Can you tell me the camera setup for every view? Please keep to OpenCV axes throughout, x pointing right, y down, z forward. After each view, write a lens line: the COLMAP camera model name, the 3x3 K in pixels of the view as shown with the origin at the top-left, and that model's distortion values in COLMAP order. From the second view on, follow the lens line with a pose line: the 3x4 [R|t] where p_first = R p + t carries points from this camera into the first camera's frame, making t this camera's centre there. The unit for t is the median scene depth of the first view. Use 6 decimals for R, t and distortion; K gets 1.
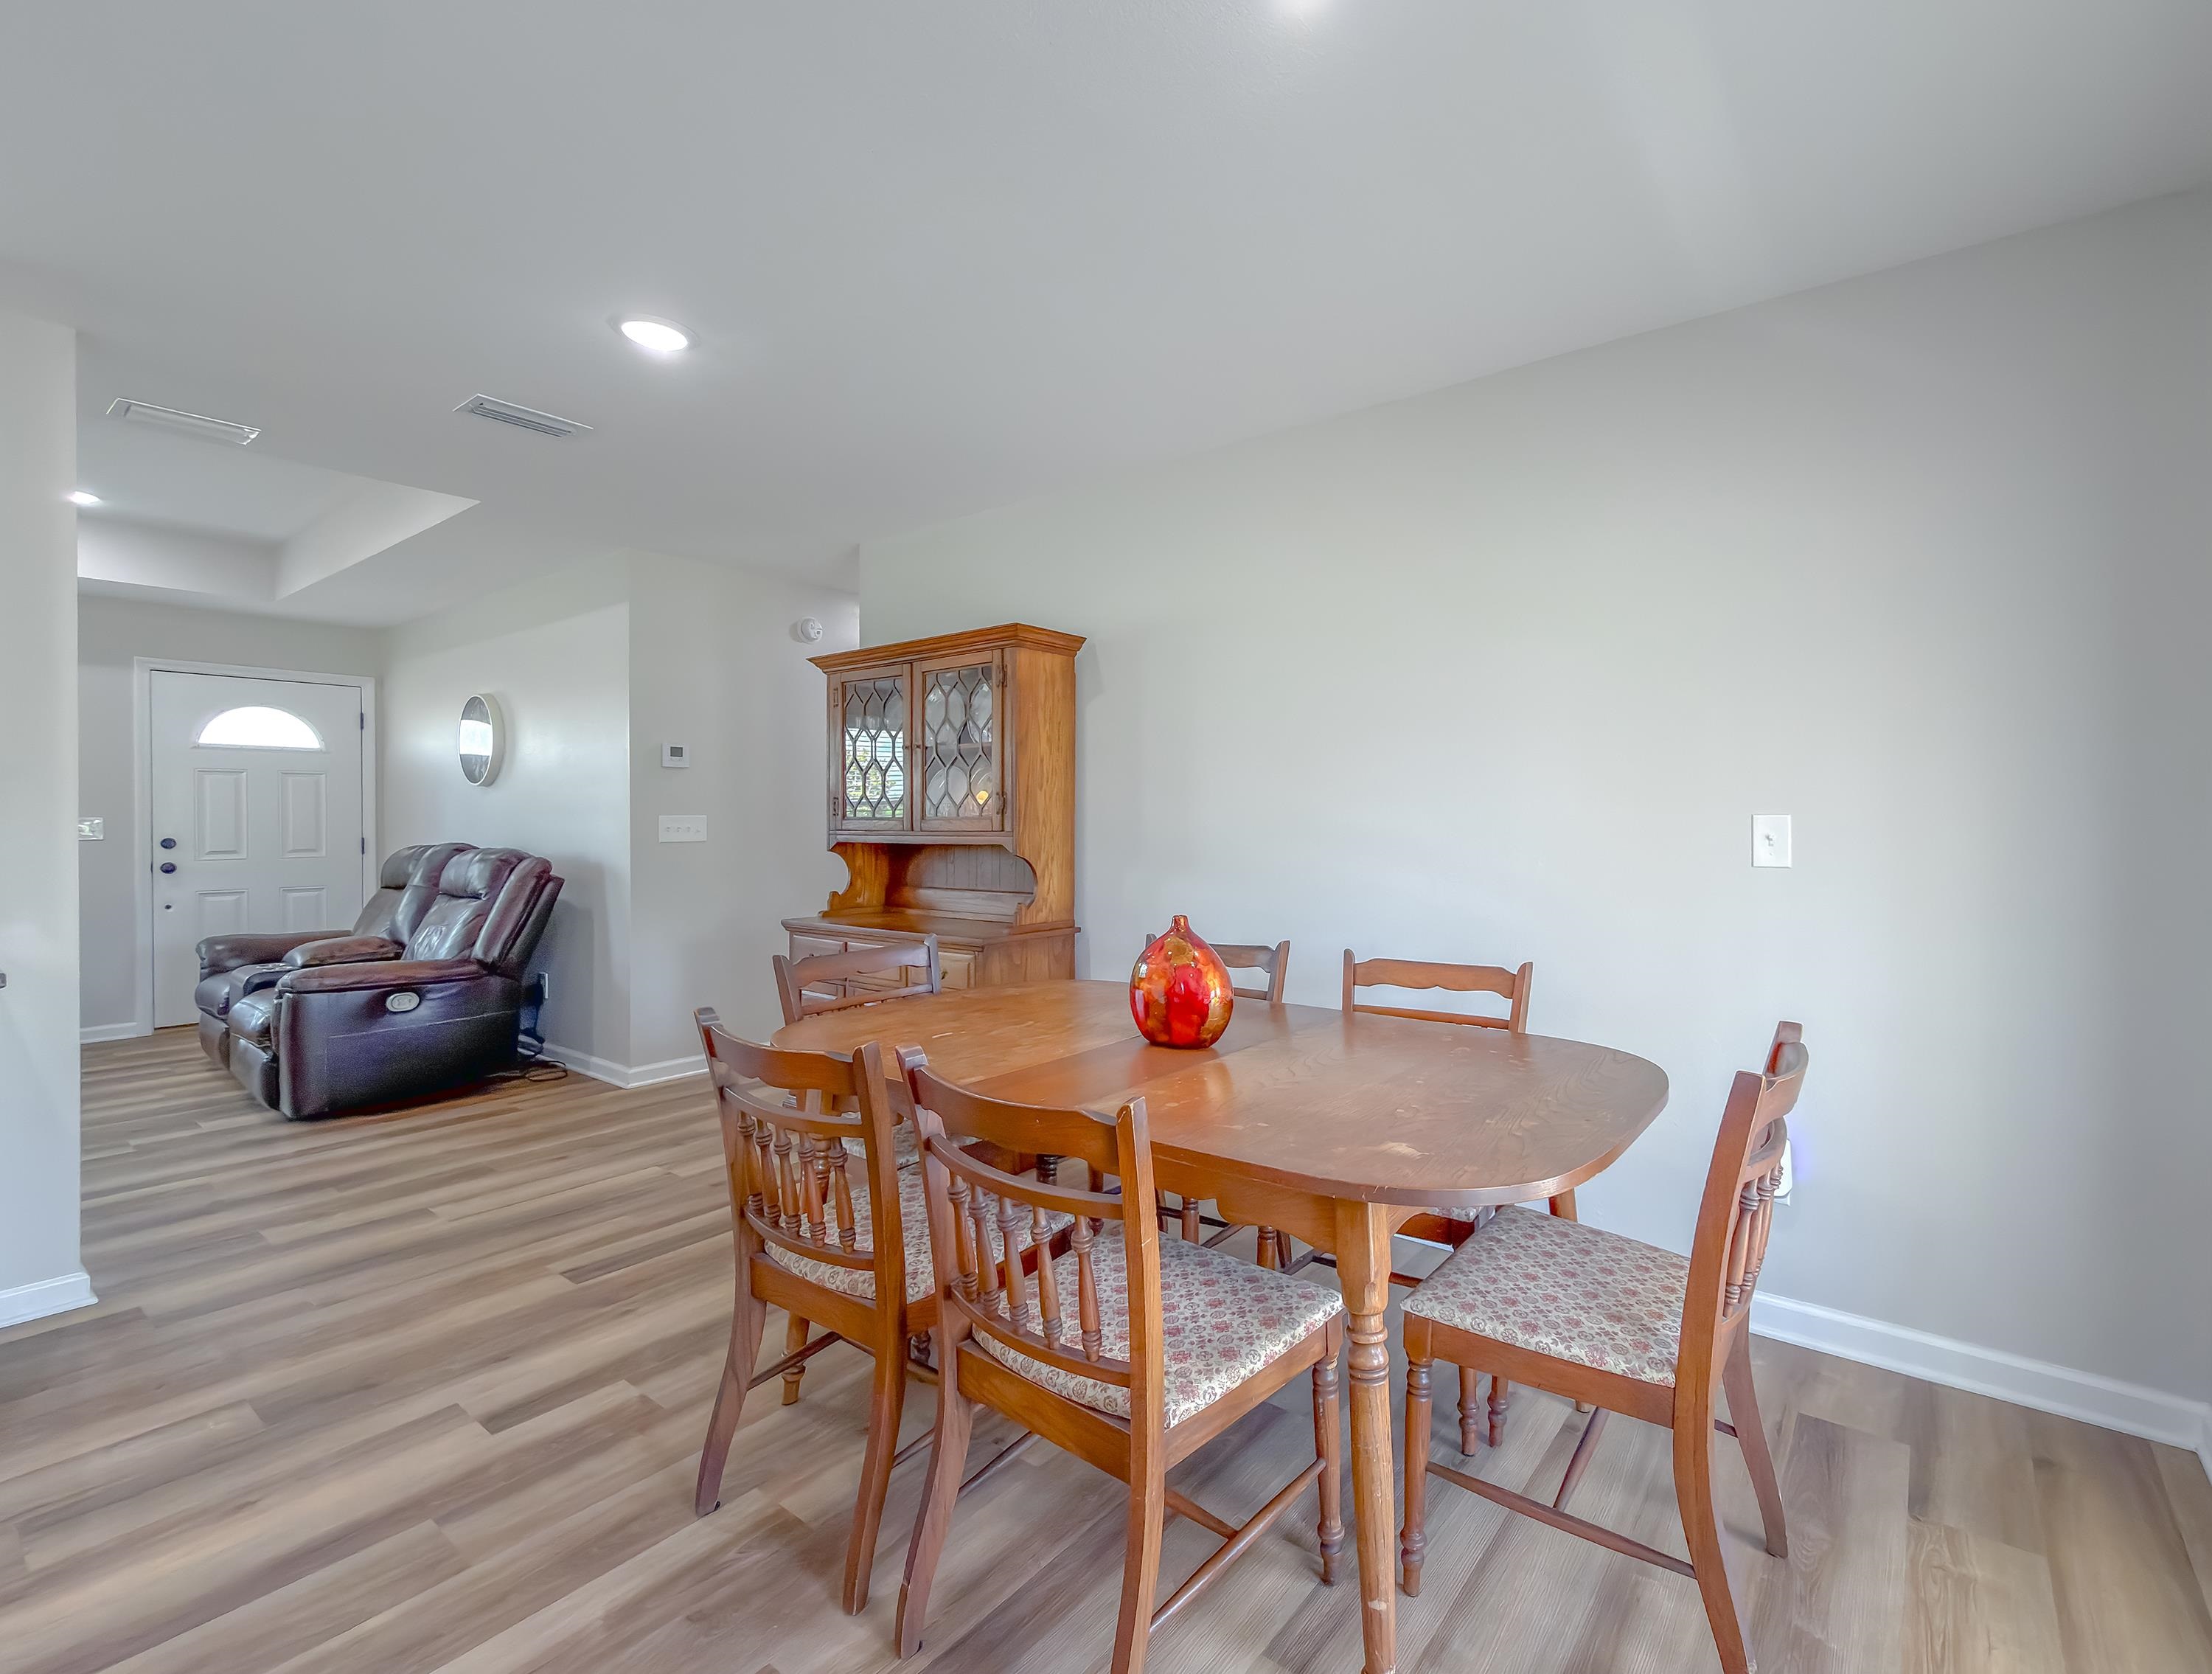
lens RADIAL K [[963.1, 0, 1209.5], [0, 963.1, 826.3], [0, 0, 1]] dist [0.005107, -0.001073]
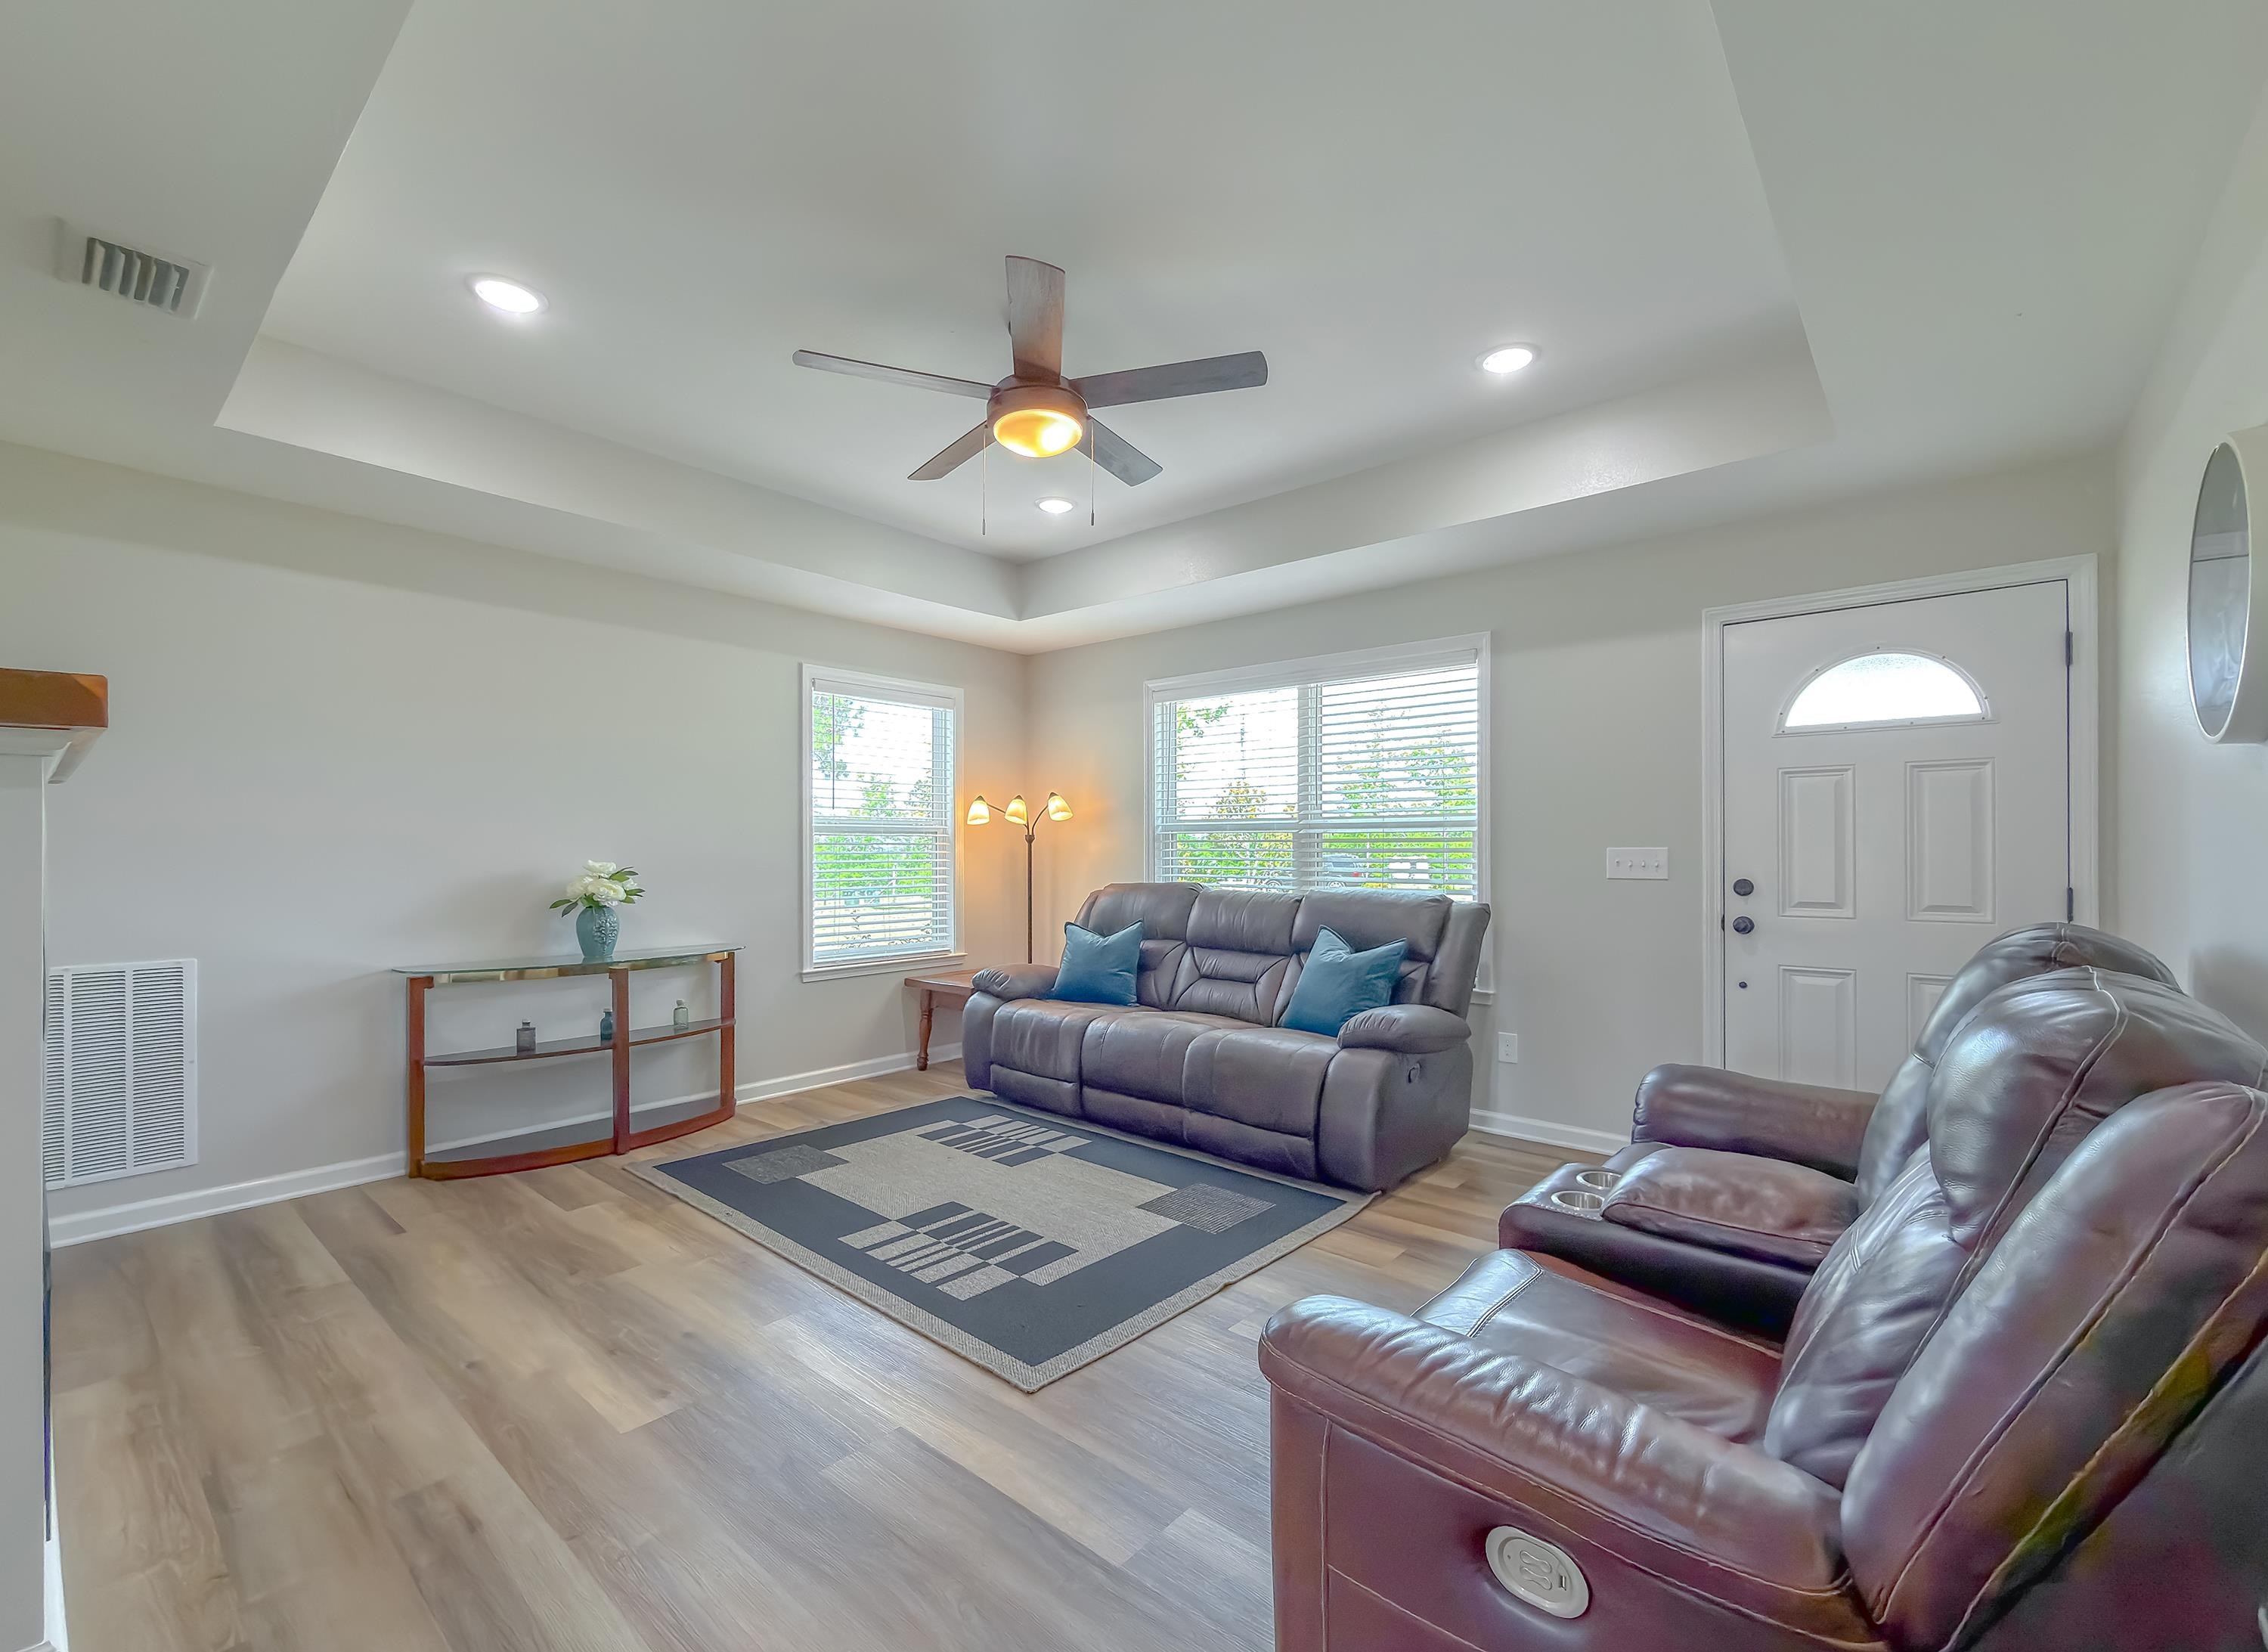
lens RADIAL K [[964.1, 0, 1137.9], [0, 964.1, 842.1], [0, 0, 1]] dist [-0.001587, -0.000666]
pose [[-0.072102, -0.011215, -0.997334, -0.569892], [-0.009673, 0.999898, -0.010545, -0.002582], [0.997350, 0.008887, -0.072203, 0.905861]]
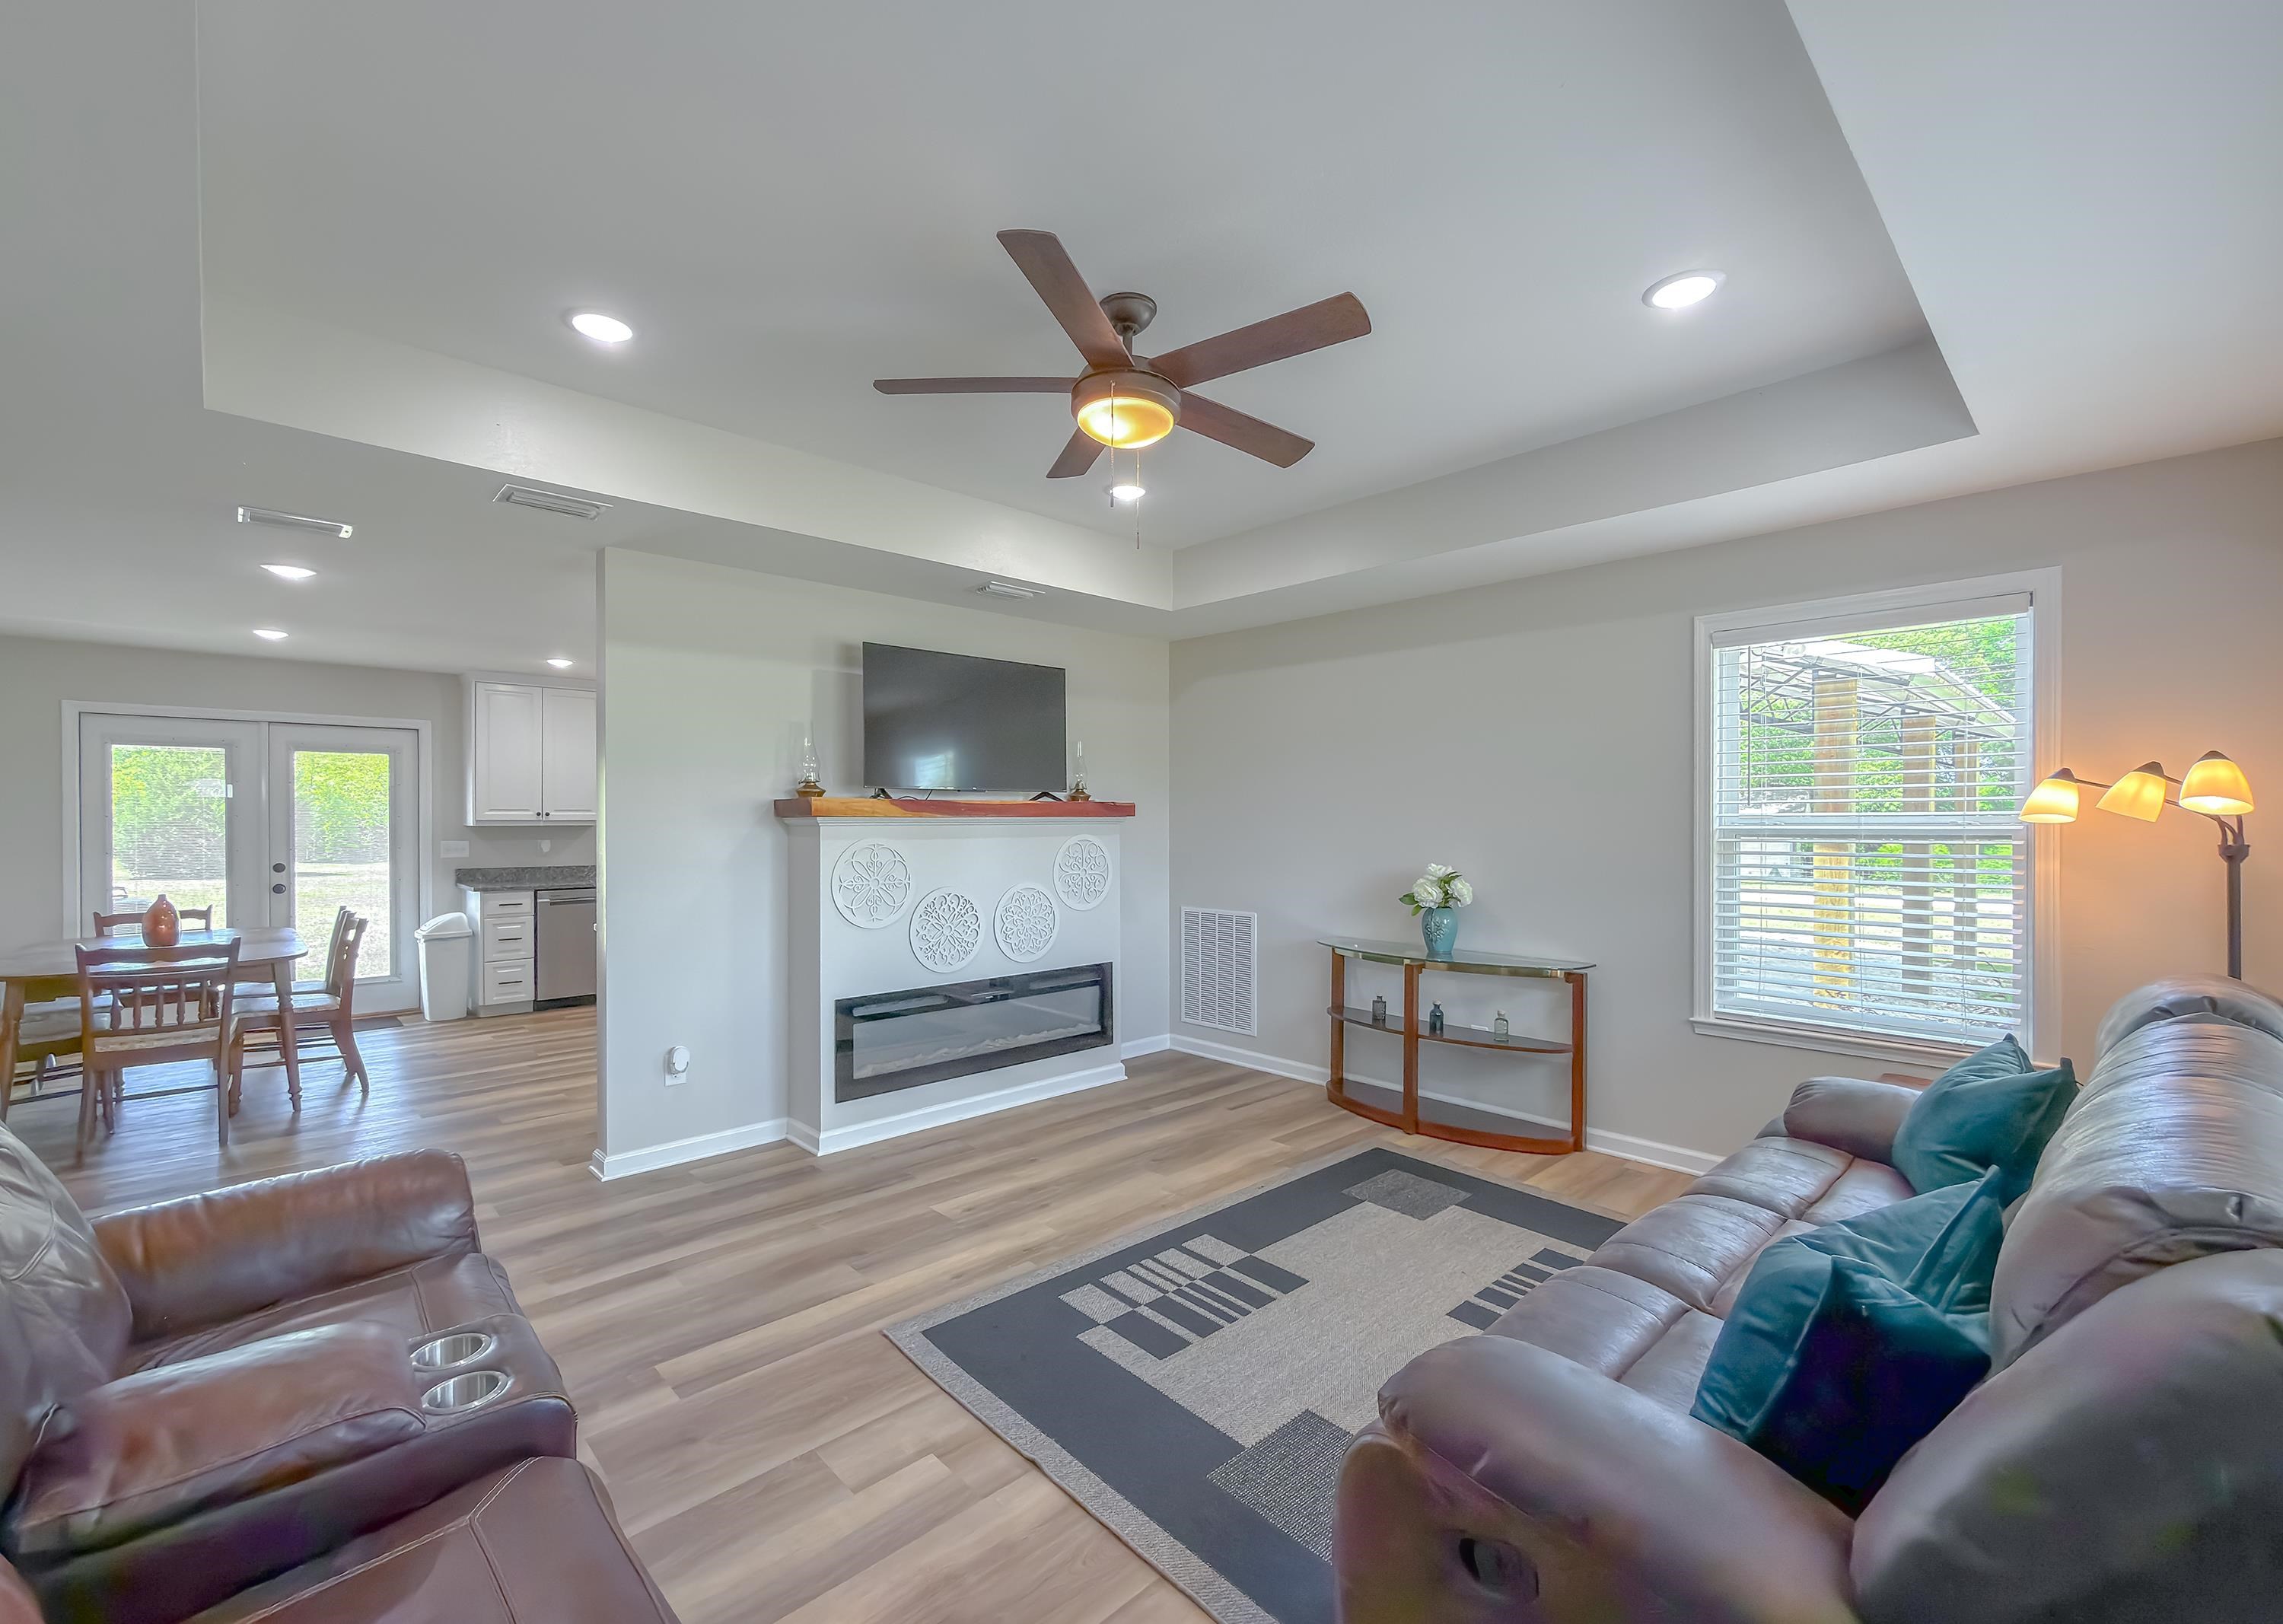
lens RADIAL K [[942.8, 0, 1136.1], [0, 942.8, 815.1], [0, 0, 1]] dist [0.007154, -0.001394]
pose [[-0.983956, 0.002295, 0.178397, -1.363966], [0.003075, 0.999987, 0.004095, -0.051146], [-0.178385, 0.004578, -0.983950, 1.391173]]
